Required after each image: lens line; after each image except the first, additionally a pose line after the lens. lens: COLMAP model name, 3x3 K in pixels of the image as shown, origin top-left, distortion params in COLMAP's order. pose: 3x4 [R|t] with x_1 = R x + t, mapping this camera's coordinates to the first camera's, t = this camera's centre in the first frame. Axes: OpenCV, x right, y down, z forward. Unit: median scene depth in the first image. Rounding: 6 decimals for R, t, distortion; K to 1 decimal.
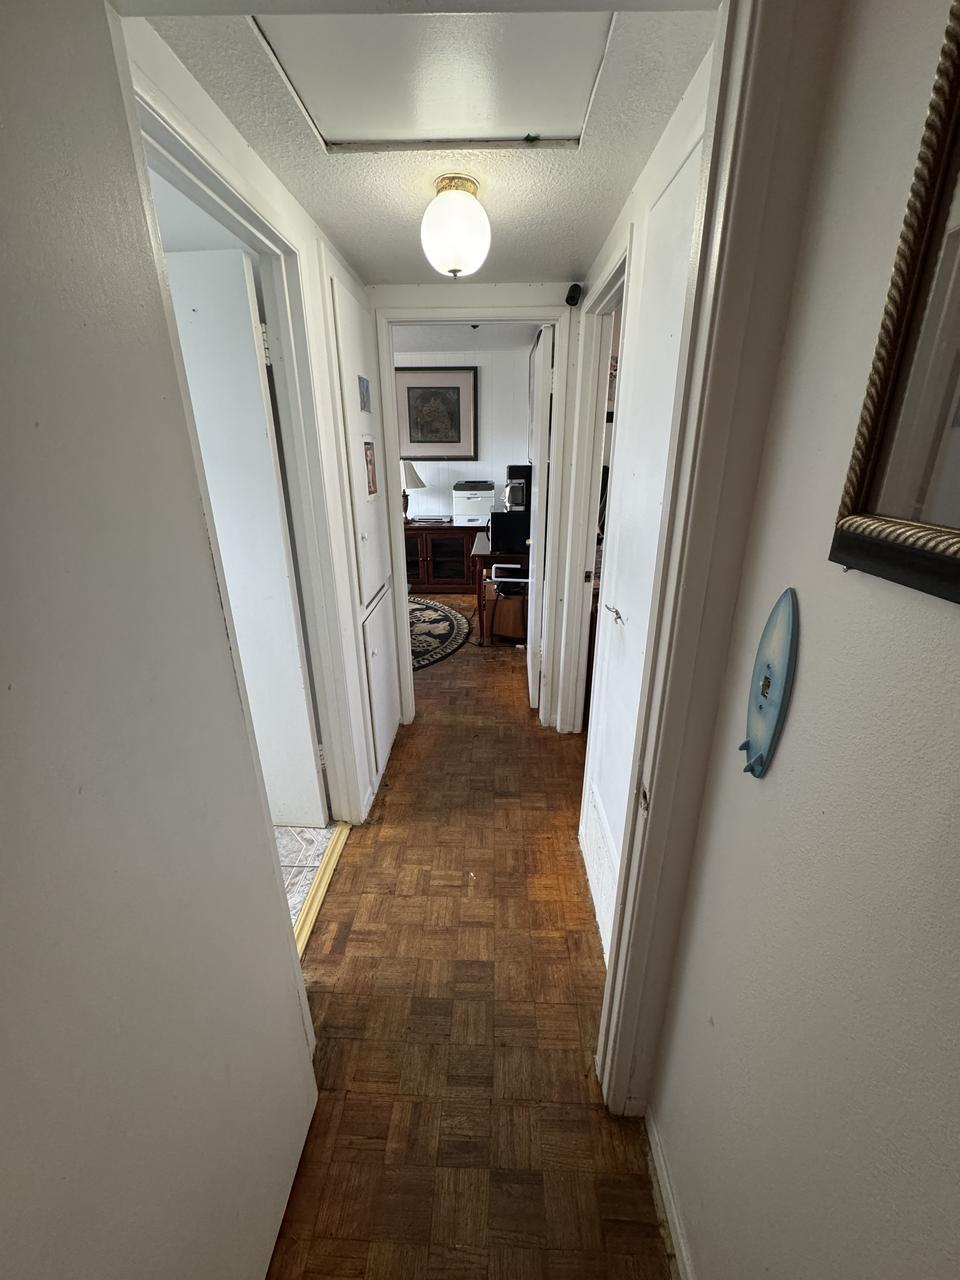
lens RADIAL K [[510.6, 0, 479.2], [0, 510.6, 635.3], [0, 0, 1]] dist [0.001576, 0.000188]
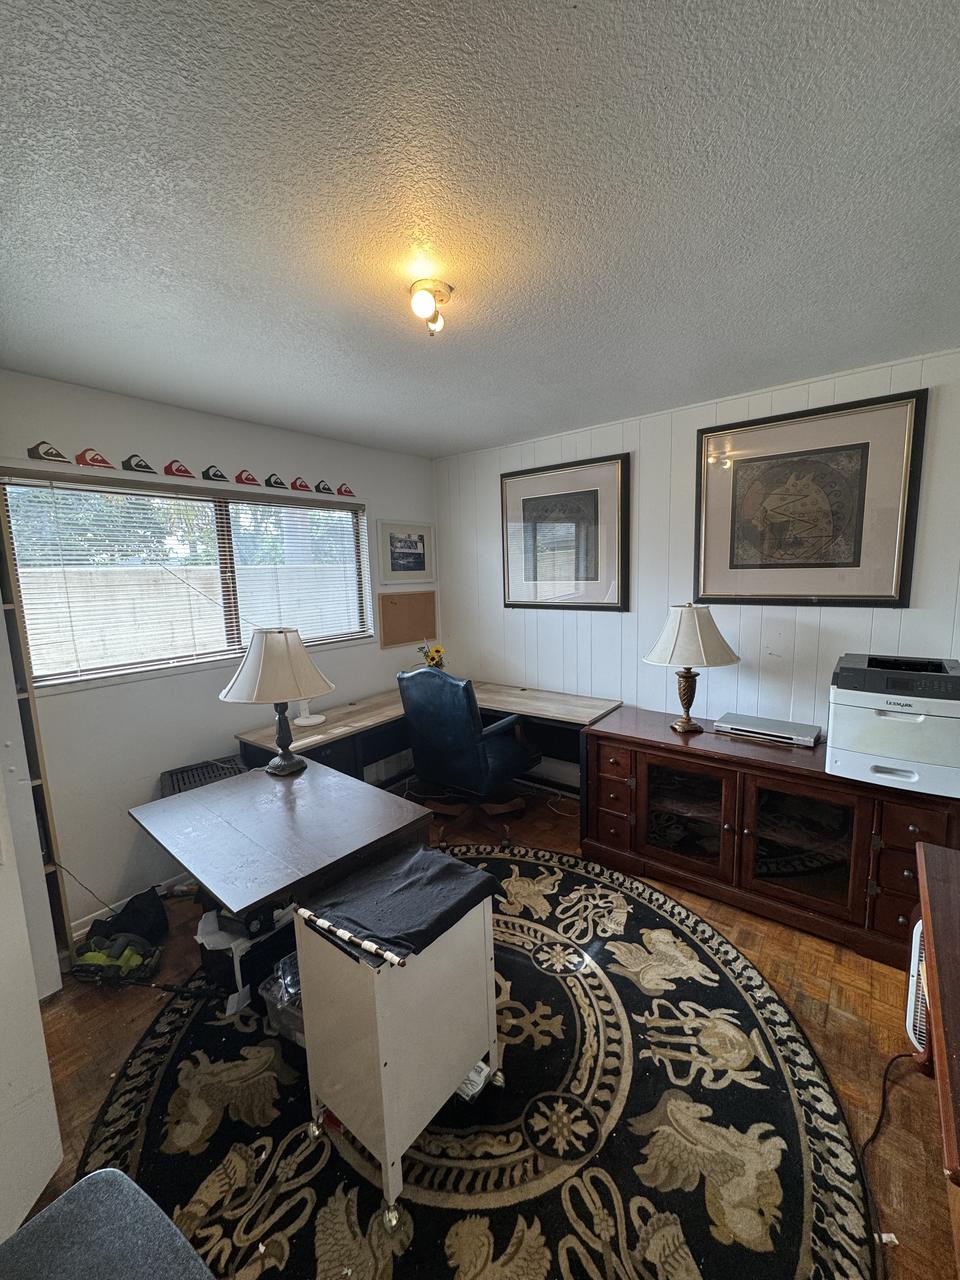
lens RADIAL K [[510.6, 0, 483.6], [0, 510.6, 638.5], [0, 0, 1]] dist [0.001576, 0.000188]
pose [[0.810019, 0.064799, -0.582813, -0.040416], [-0.185219, 0.971268, -0.149438, -0.208578], [0.556385, 0.228995, 0.798747, 0.528113]]
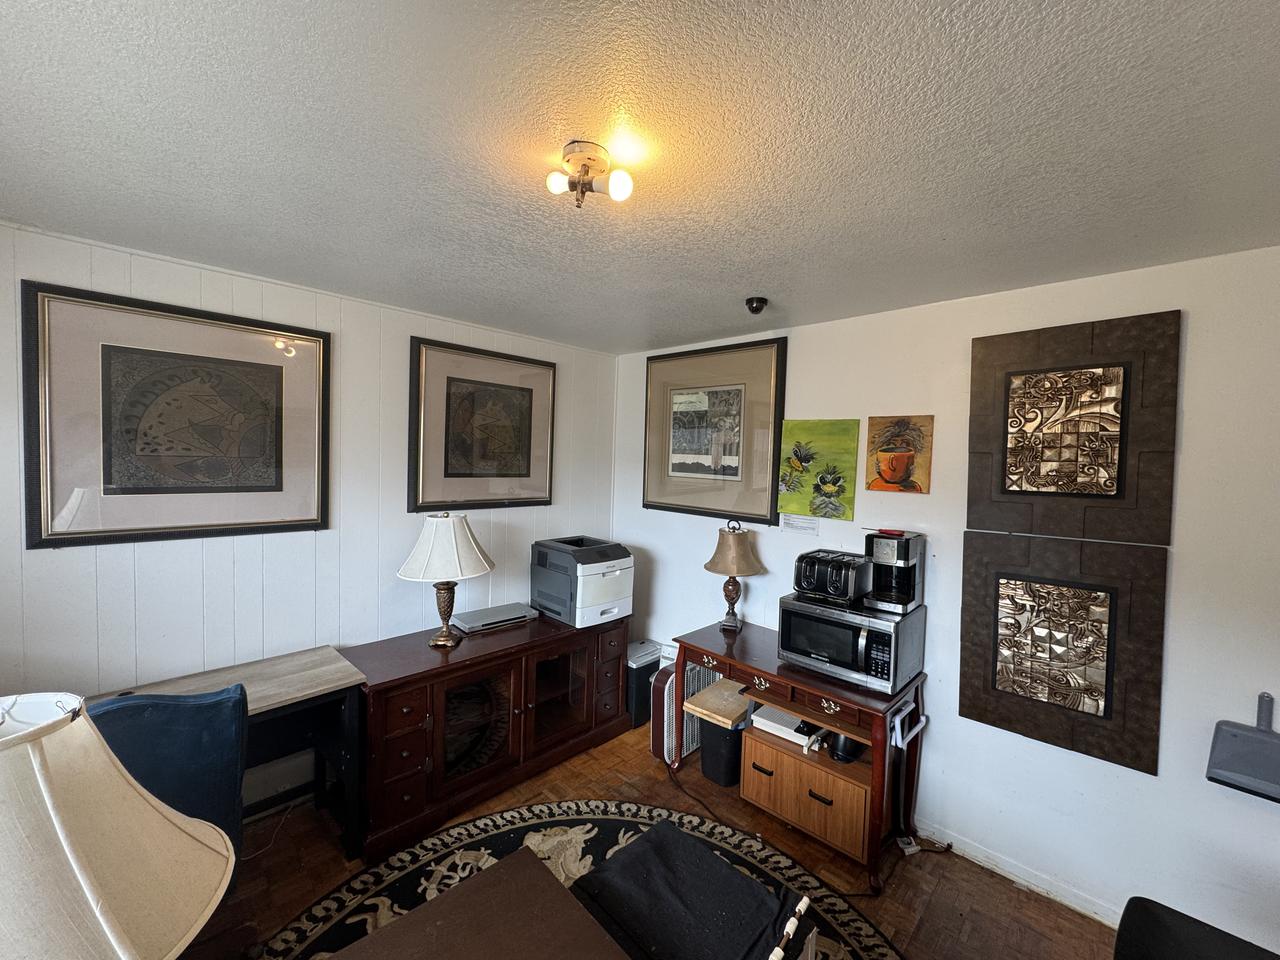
lens RADIAL K [[510.6, 0, 636.1], [0, 510.6, 479.1], [0, 0, 1]] dist [0.001576, 0.000188]
pose [[0.670229, 0.000438, 0.742154, -0.404510], [0.227589, 0.951698, -0.206093, -0.240082], [-0.706397, 0.307036, 0.637756, 0.575801]]
